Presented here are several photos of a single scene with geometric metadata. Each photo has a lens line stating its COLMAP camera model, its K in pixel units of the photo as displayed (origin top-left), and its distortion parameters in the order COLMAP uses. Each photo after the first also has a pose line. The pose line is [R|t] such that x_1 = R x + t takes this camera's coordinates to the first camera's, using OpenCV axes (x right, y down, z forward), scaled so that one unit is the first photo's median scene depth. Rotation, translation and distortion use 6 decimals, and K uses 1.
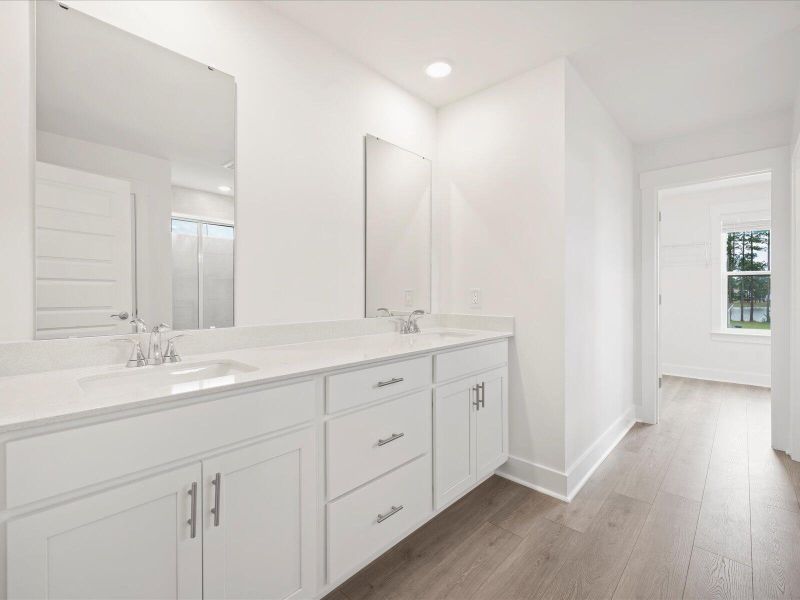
lens RADIAL K [[364.5, 0, 402.2], [0, 364.5, 294.5], [0, 0, 1]] dist [-0.006249, -0.000958]
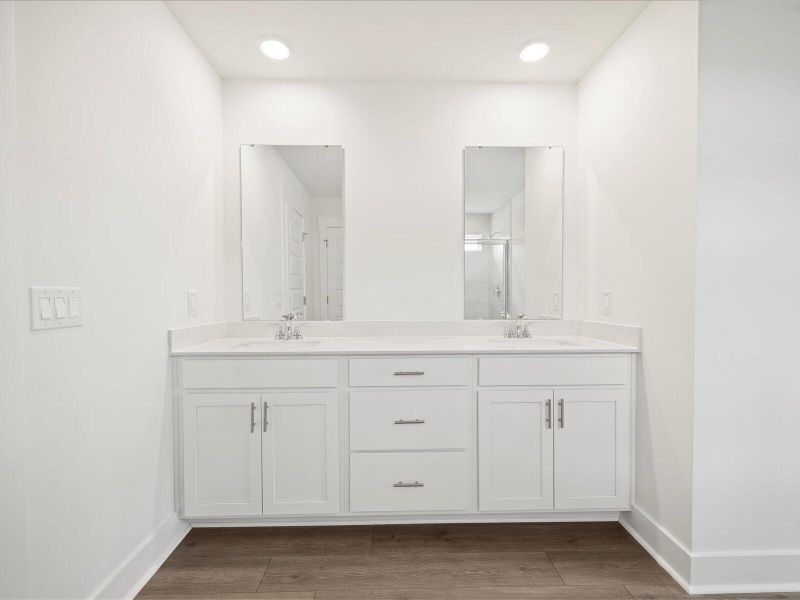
lens RADIAL K [[364.5, 0, 399.7], [0, 364.5, 303.2], [0, 0, 1]] dist [-0.006249, -0.000958]
pose [[0.703932, 0.011977, -0.710166, 0.618290], [0.000767, 0.999844, 0.017622, -0.003909], [0.710267, -0.012950, 0.703813, 0.127529]]
